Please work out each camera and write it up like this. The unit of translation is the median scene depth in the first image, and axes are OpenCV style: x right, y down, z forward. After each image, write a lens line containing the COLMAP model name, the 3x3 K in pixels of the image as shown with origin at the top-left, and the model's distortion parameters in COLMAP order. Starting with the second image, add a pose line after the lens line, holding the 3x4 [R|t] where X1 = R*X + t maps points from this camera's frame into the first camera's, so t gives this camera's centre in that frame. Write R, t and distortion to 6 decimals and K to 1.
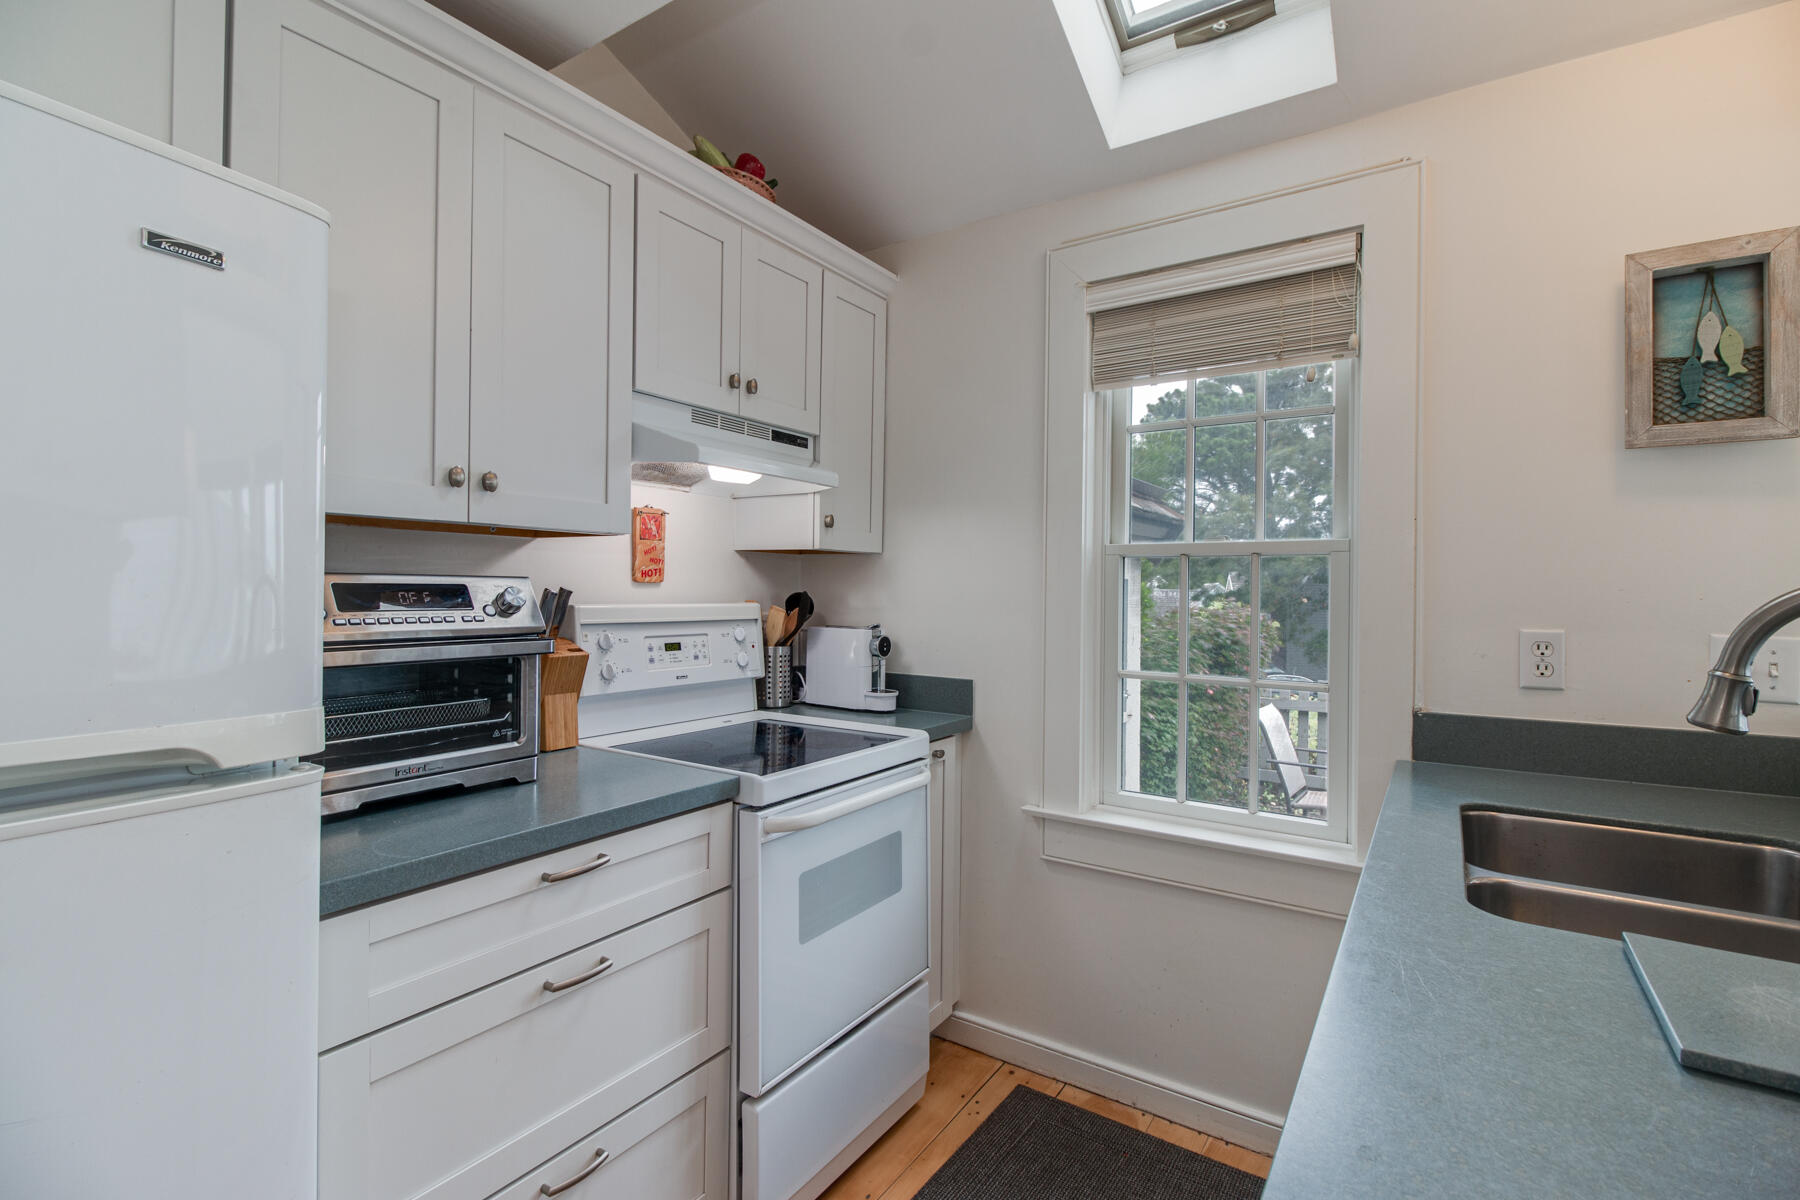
lens RADIAL K [[826.8, 0, 896.8], [0, 826.8, 589.6], [0, 0, 1]] dist [0.004274, 0.000077]
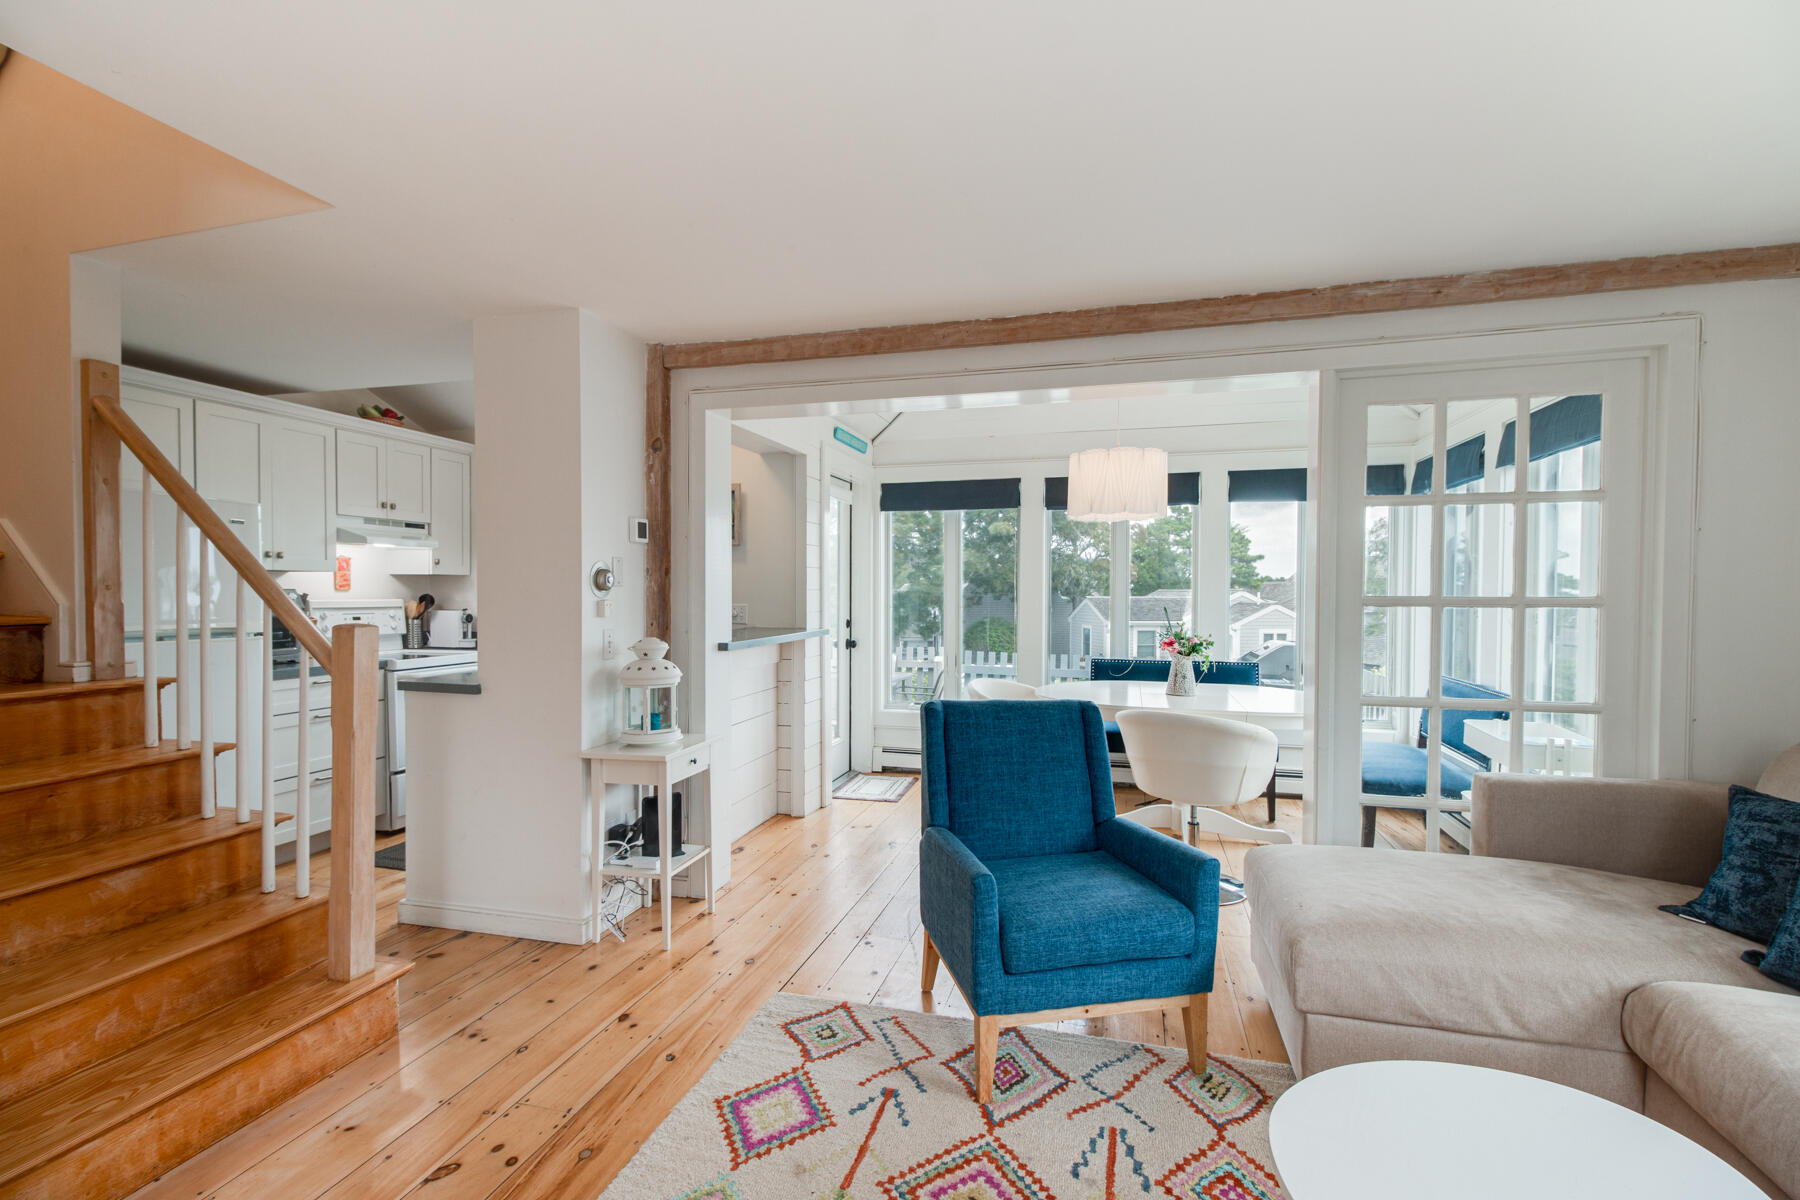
lens RADIAL K [[826.8, 0, 907.8], [0, 826.8, 613.3], [0, 0, 1]] dist [0.004274, 0.000077]
pose [[0.944857, -0.018376, 0.326966, 0.382194], [0.009769, 0.999562, 0.027947, 0.005826], [-0.327337, -0.023212, 0.944623, -1.513578]]
